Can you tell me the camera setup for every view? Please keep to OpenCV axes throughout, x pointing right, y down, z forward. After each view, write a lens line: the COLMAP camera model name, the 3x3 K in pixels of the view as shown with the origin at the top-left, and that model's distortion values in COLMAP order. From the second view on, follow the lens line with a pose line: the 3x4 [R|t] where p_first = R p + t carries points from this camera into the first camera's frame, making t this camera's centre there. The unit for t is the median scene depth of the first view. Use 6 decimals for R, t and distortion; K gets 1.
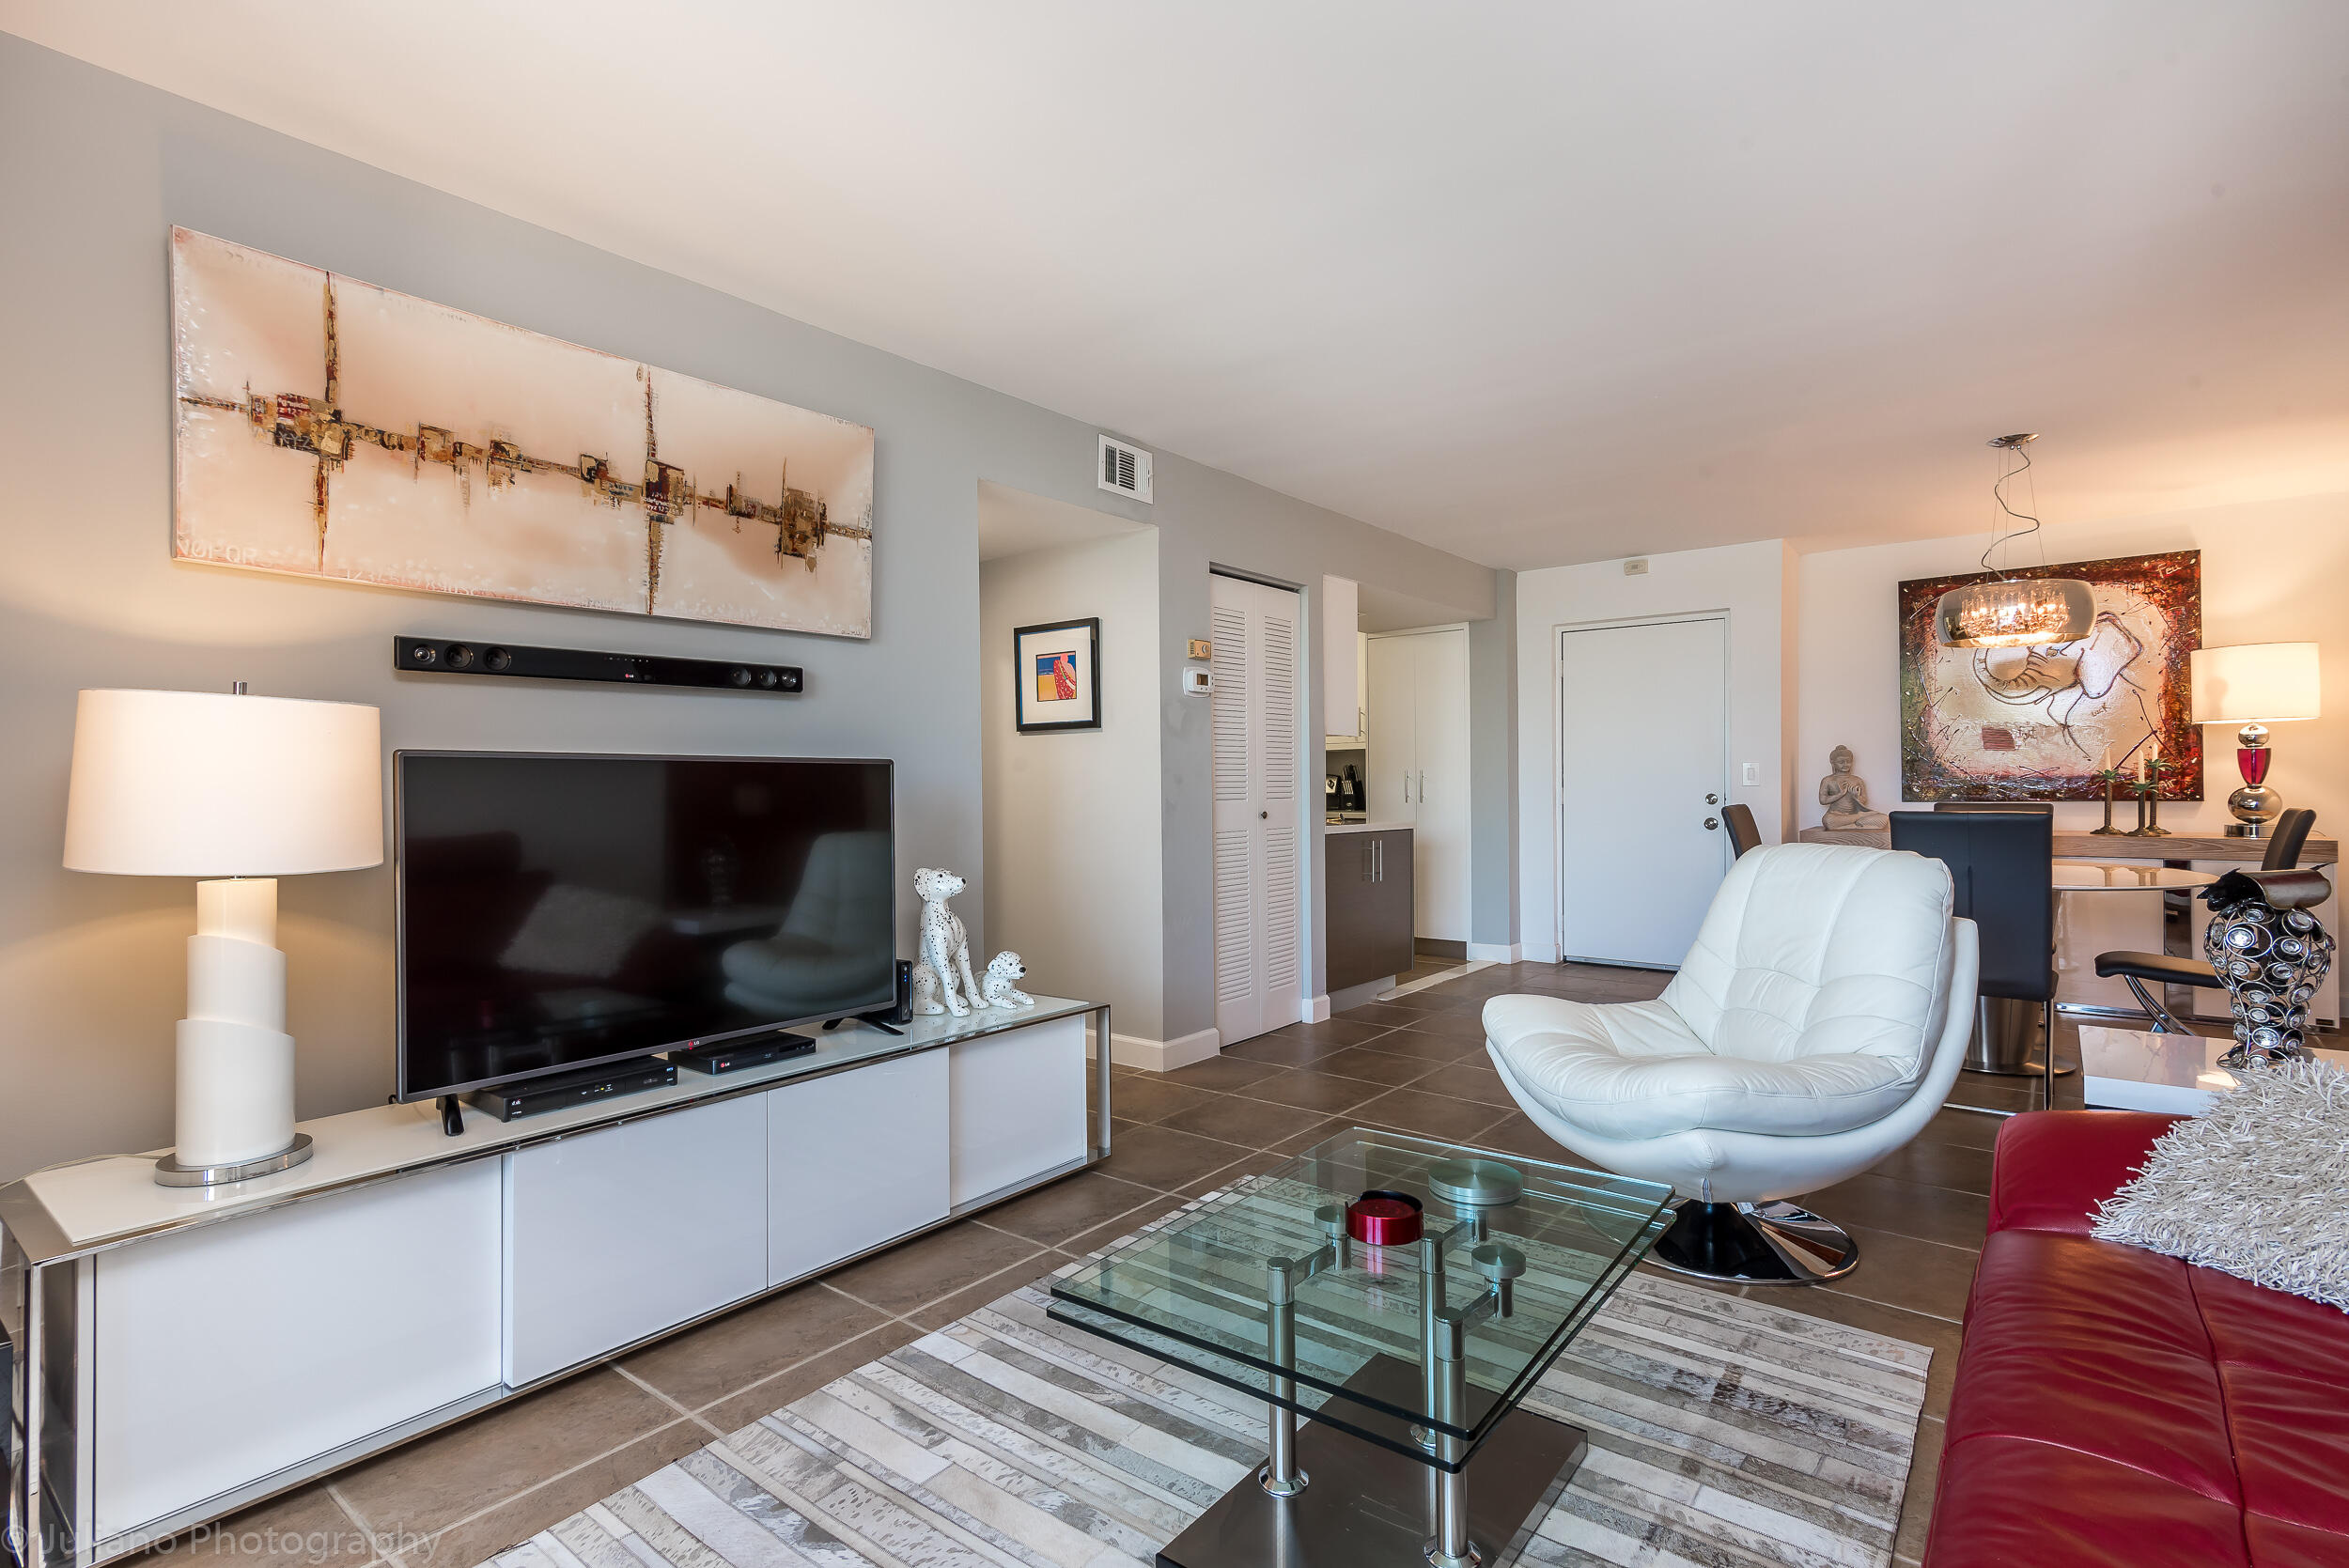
lens RADIAL K [[1116.8, 0, 1172.6], [0, 1116.8, 788.9], [0, 0, 1]] dist [0.013371, -0.000557]
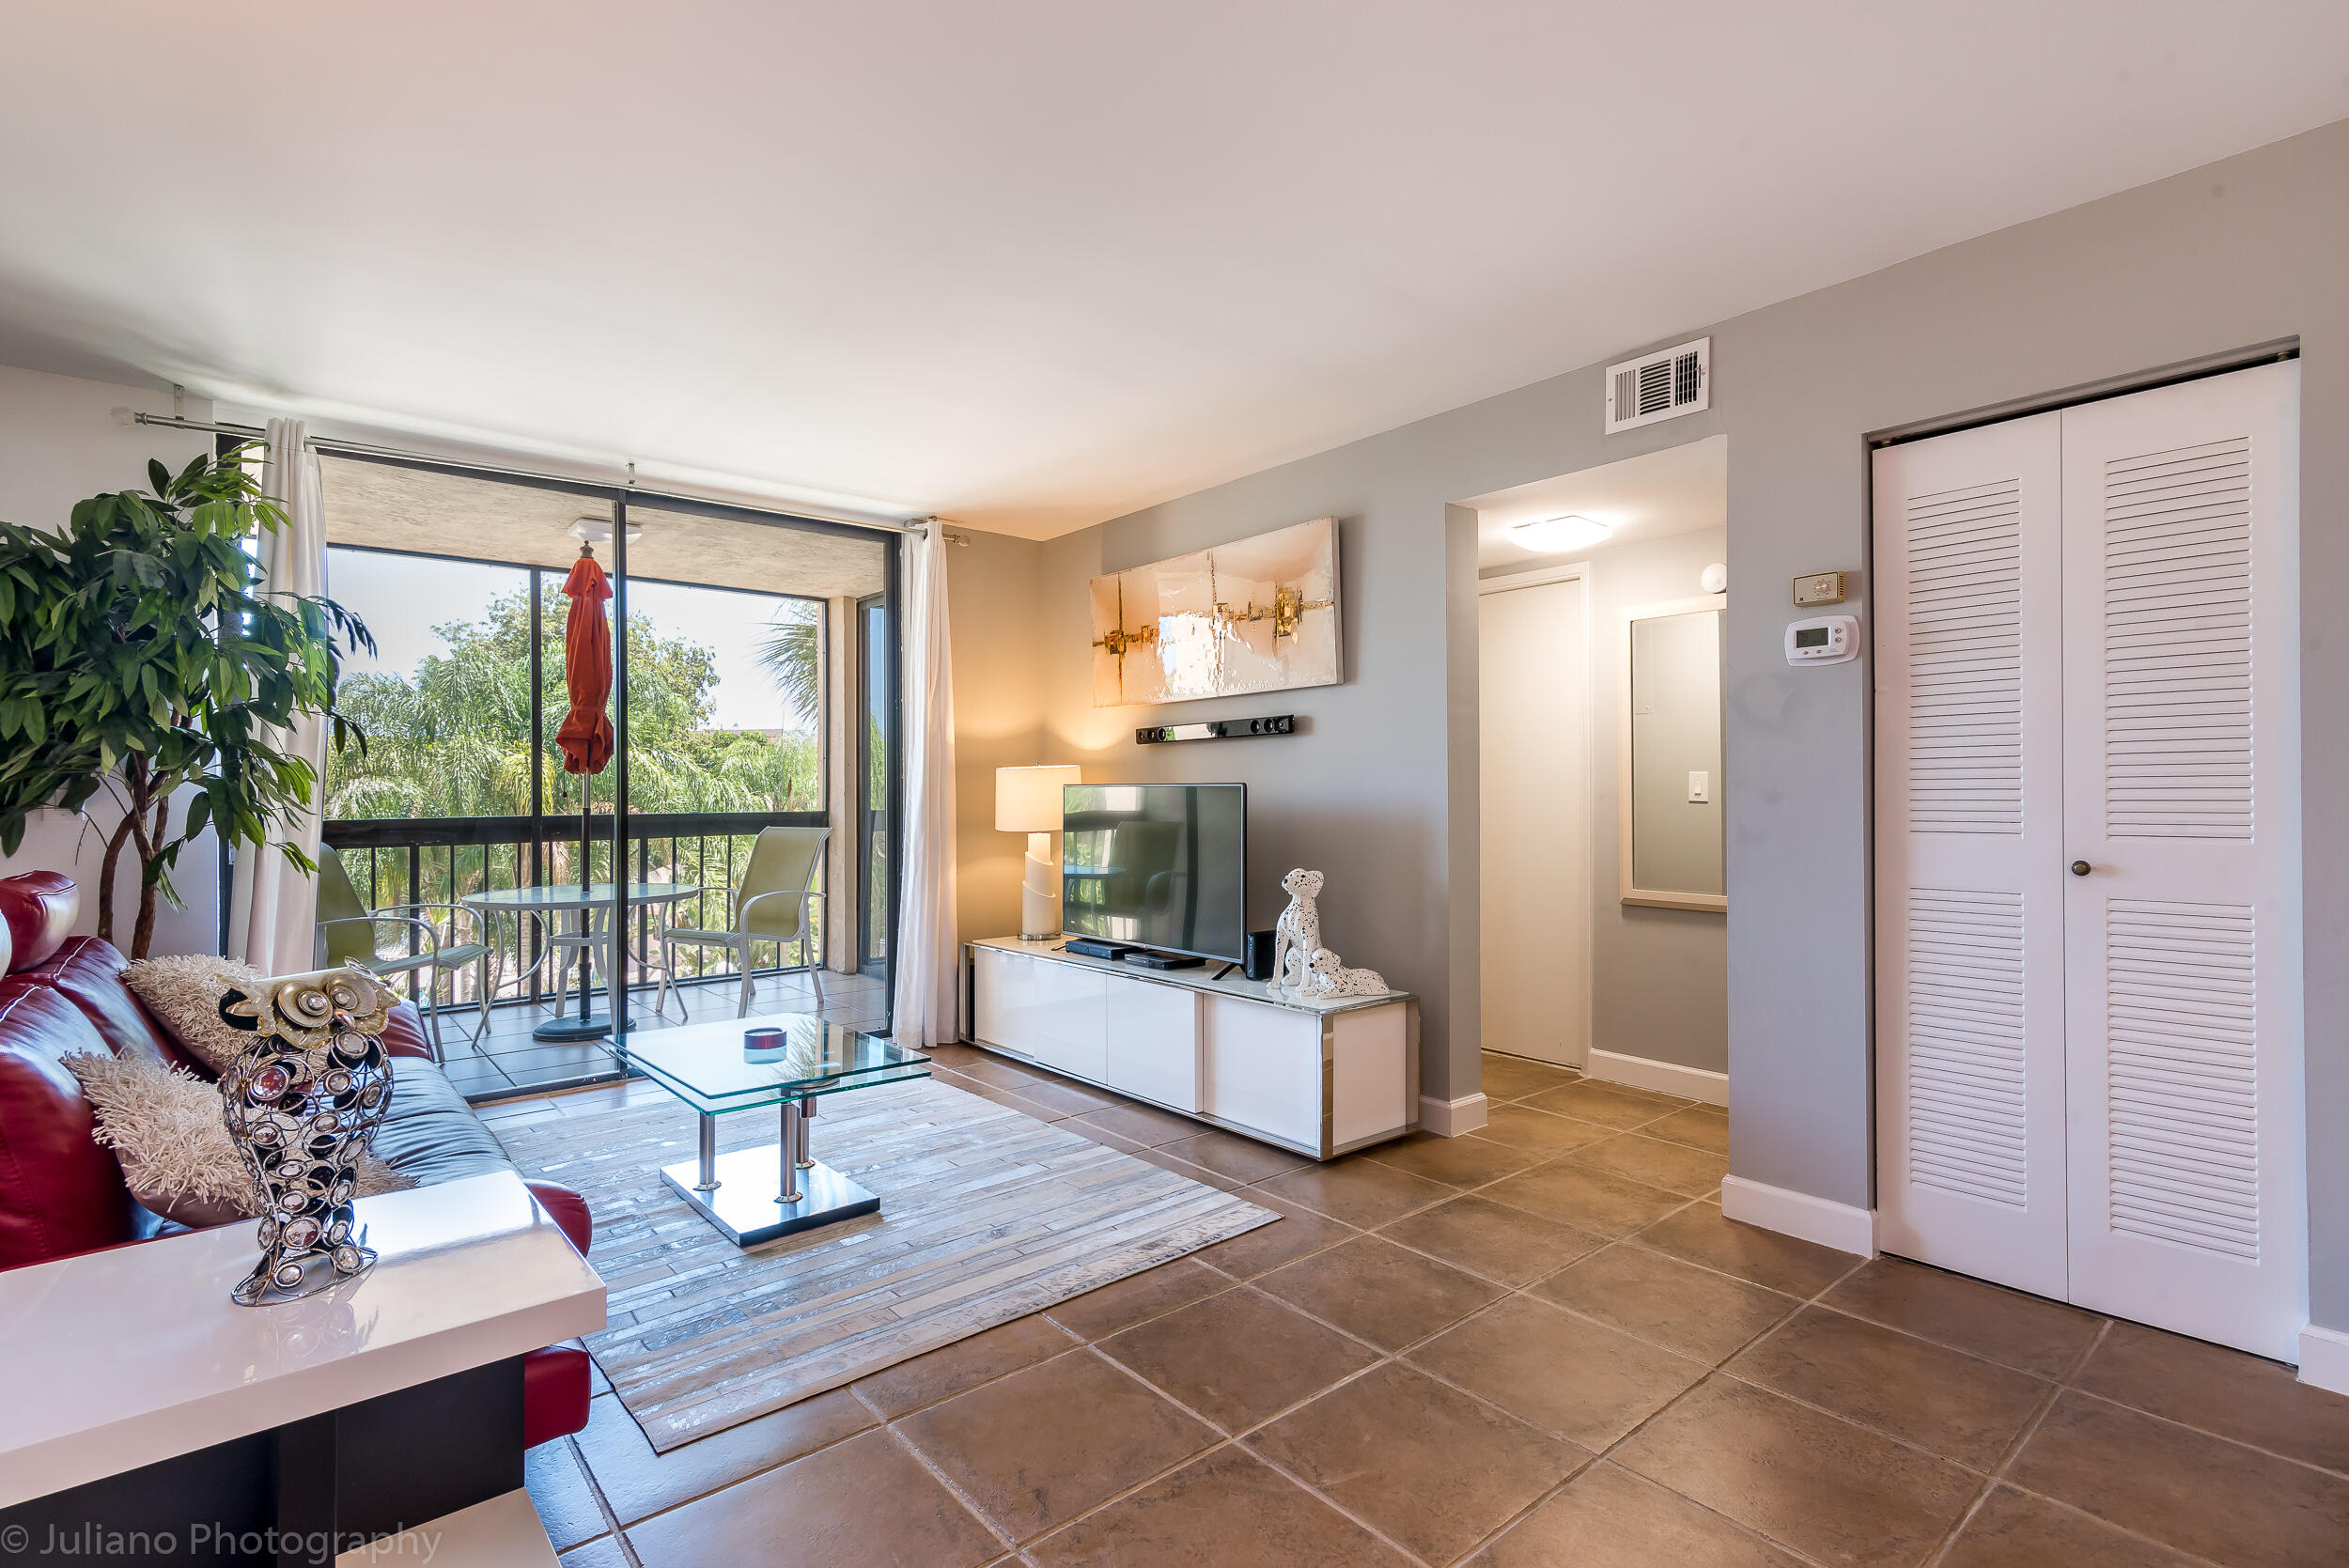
lens RADIAL K [[1116.8, 0, 1172.6], [0, 1116.8, 788.9], [0, 0, 1]] dist [0.013371, -0.000557]
pose [[-0.196083, 0.007467, -0.980559, 0.642199], [0.003468, 0.999970, 0.006922, -0.016575], [0.980581, -0.002043, -0.196103, 0.689756]]
